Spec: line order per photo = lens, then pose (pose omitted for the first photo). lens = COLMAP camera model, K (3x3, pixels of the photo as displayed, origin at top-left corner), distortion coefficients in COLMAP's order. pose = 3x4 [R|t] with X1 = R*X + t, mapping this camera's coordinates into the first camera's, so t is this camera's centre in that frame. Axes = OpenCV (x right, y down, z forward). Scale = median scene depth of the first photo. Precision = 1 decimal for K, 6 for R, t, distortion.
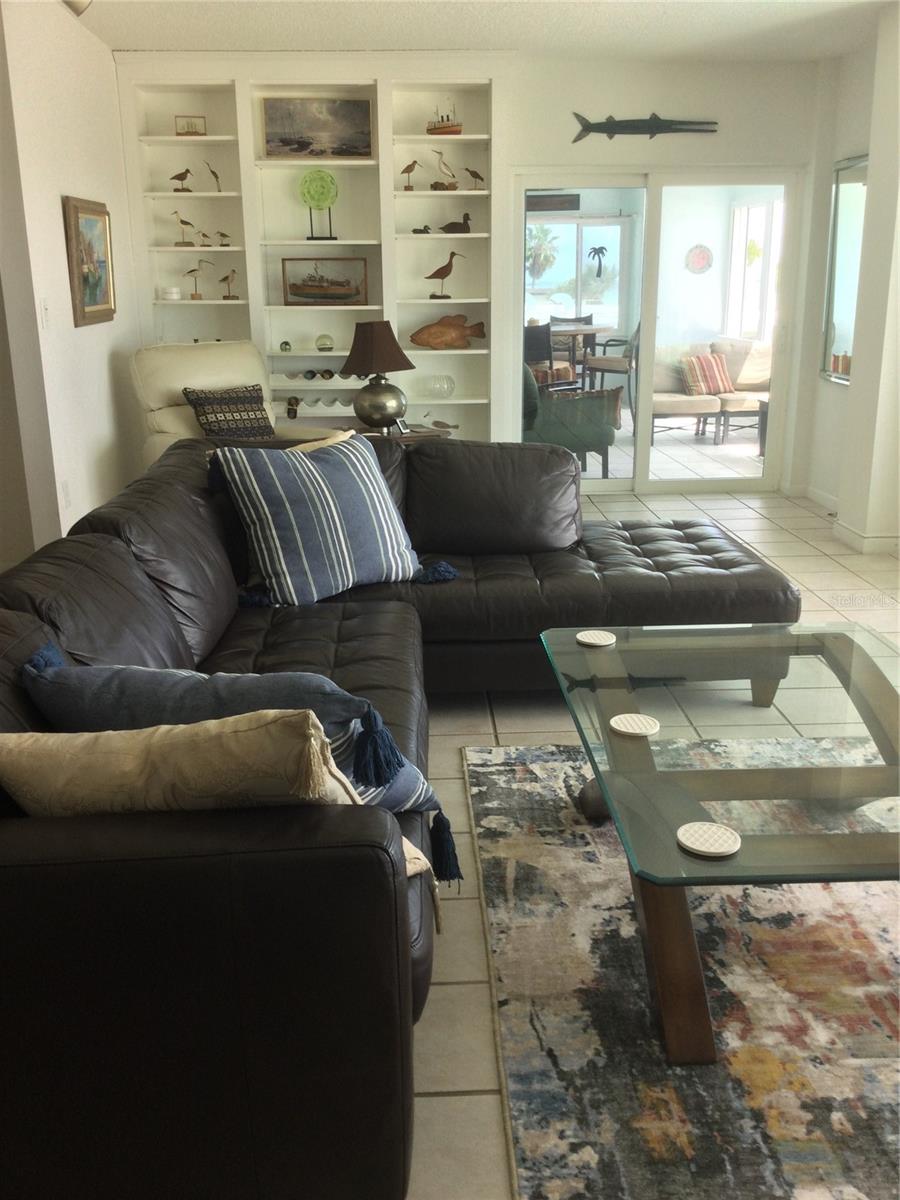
lens RADIAL K [[1083.5, 0, 452.3], [0, 1083.5, 596.5], [0, 0, 1]] dist [0.118411, -0.224666]
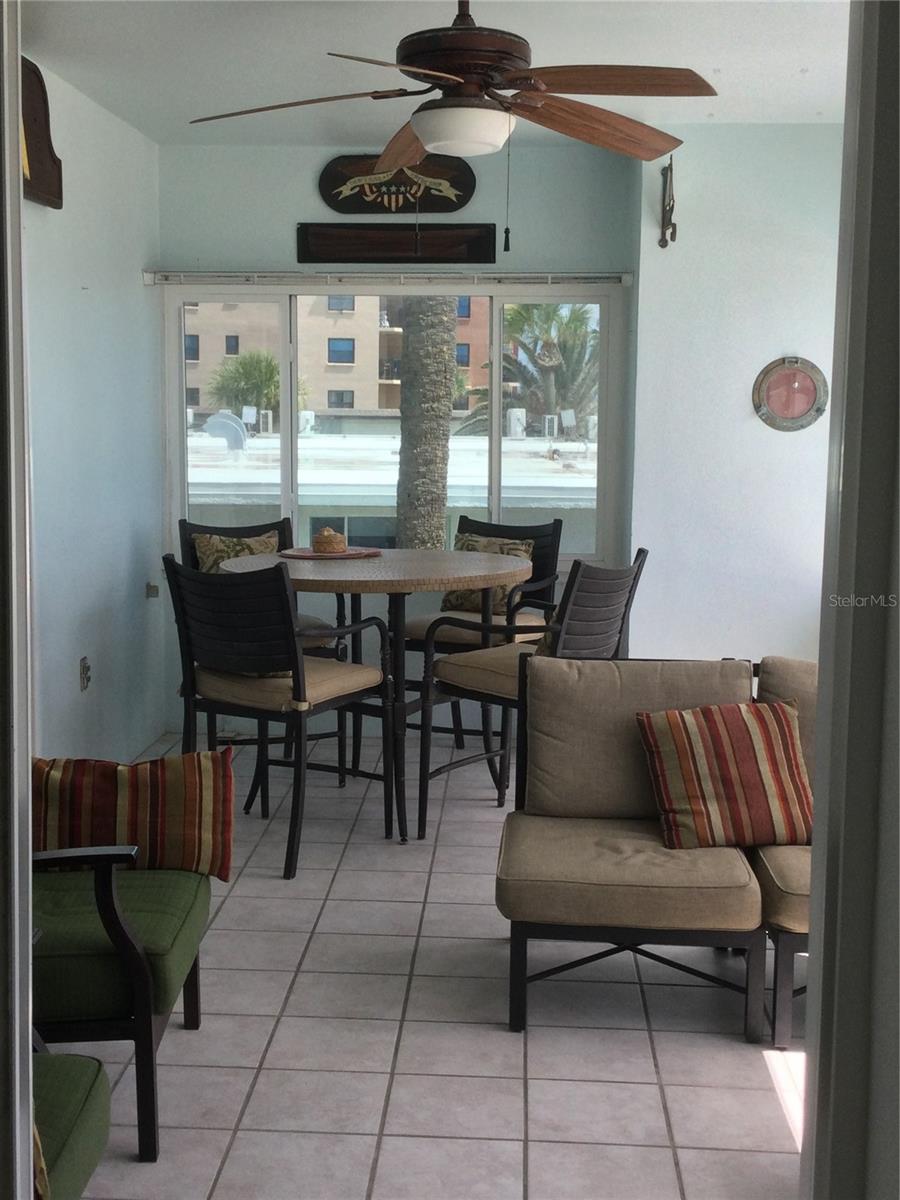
lens RADIAL K [[1586.1, 0, 449.6], [0, 1586.1, 602.5], [0, 0, 1]] dist [0.073640, 0.000000]
pose [[0.995542, 0.043221, -0.083838, 0.174491], [-0.055232, 0.987637, -0.146704, -0.166158], [0.076461, 0.150680, 0.985621, 0.514096]]
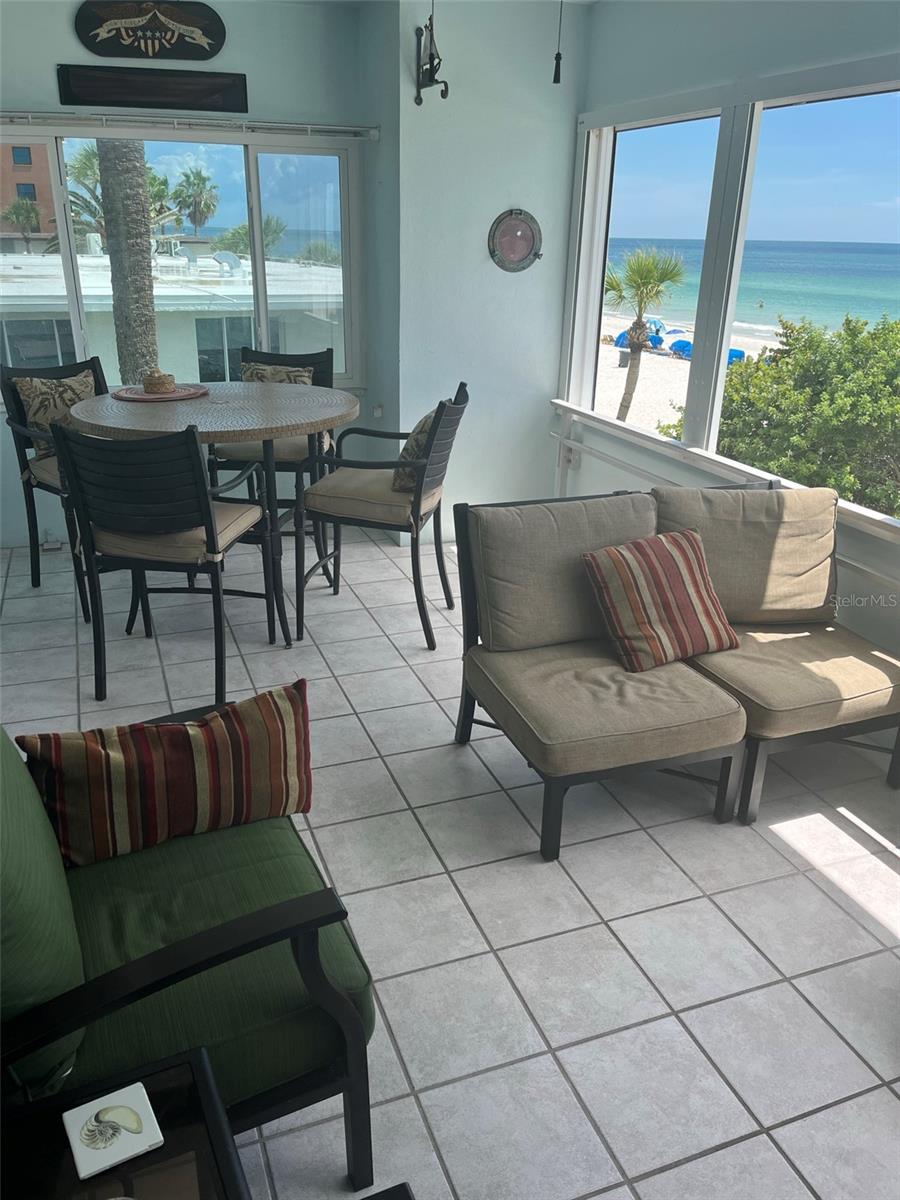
lens RADIAL K [[911.3, 0, 449.2], [0, 911.3, 605.8], [0, 0, 1]] dist [0.052688, -0.068600]
pose [[0.948963, -0.084148, 0.303956, 0.070999], [0.051058, 0.992026, 0.115231, -0.218078], [-0.311229, -0.093831, 0.945692, 0.682891]]
